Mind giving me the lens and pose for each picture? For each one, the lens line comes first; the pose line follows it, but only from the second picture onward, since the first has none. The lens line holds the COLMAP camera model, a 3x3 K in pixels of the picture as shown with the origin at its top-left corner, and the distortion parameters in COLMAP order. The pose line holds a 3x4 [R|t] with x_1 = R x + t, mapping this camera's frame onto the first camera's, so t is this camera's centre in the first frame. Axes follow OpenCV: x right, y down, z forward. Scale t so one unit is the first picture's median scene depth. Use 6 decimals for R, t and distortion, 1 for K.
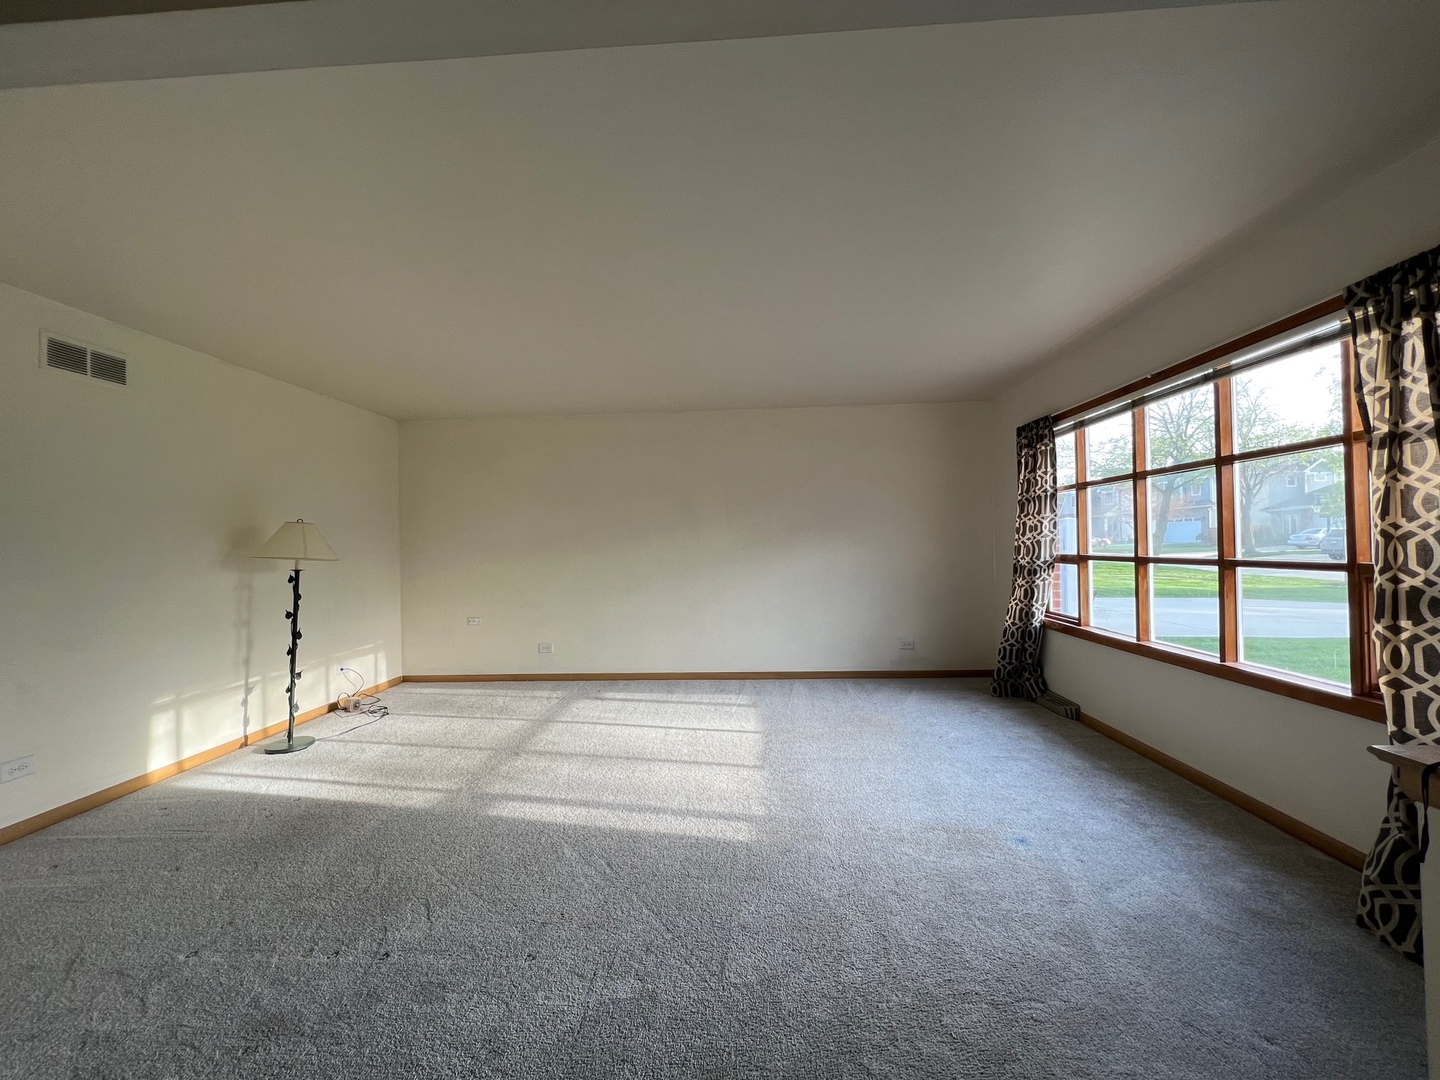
lens RADIAL K [[574.6, 0, 714.8], [0, 574.6, 540.5], [0, 0, 1]] dist [0.001429, 0.000645]
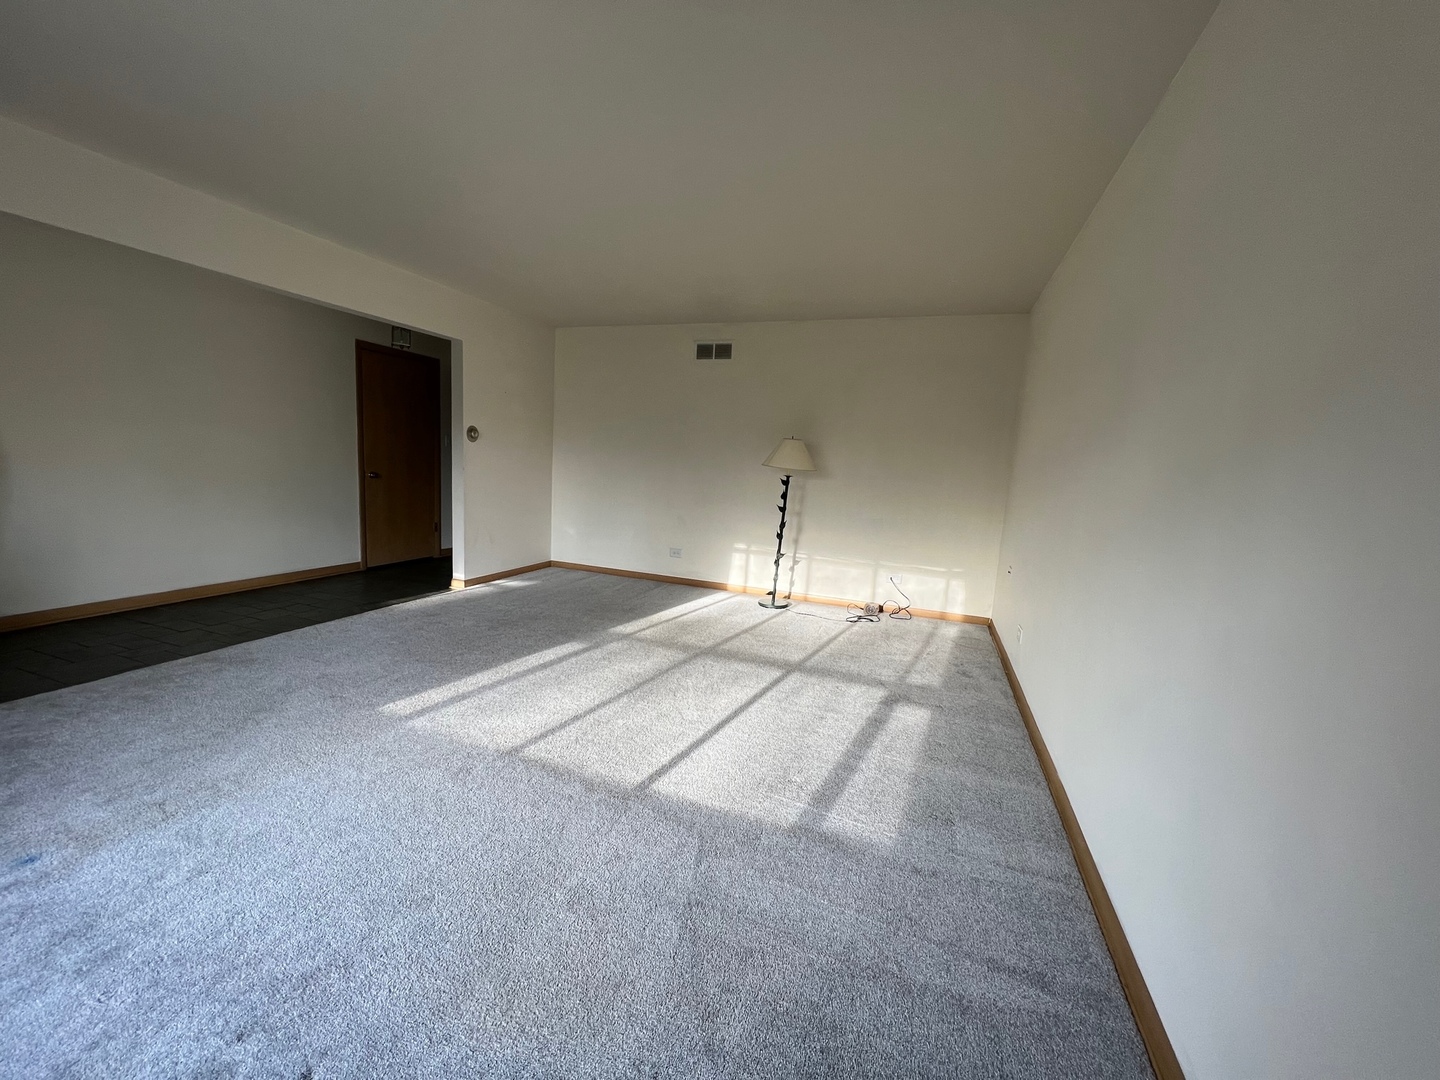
lens RADIAL K [[574.6, 0, 720.7], [0, 574.6, 542.1], [0, 0, 1]] dist [0.001429, 0.000645]
pose [[-0.294728, 0.138735, -0.945456, 0.636773], [-0.043522, 0.986429, 0.158314, 0.000703], [0.954589, 0.087808, -0.284691, 1.396777]]
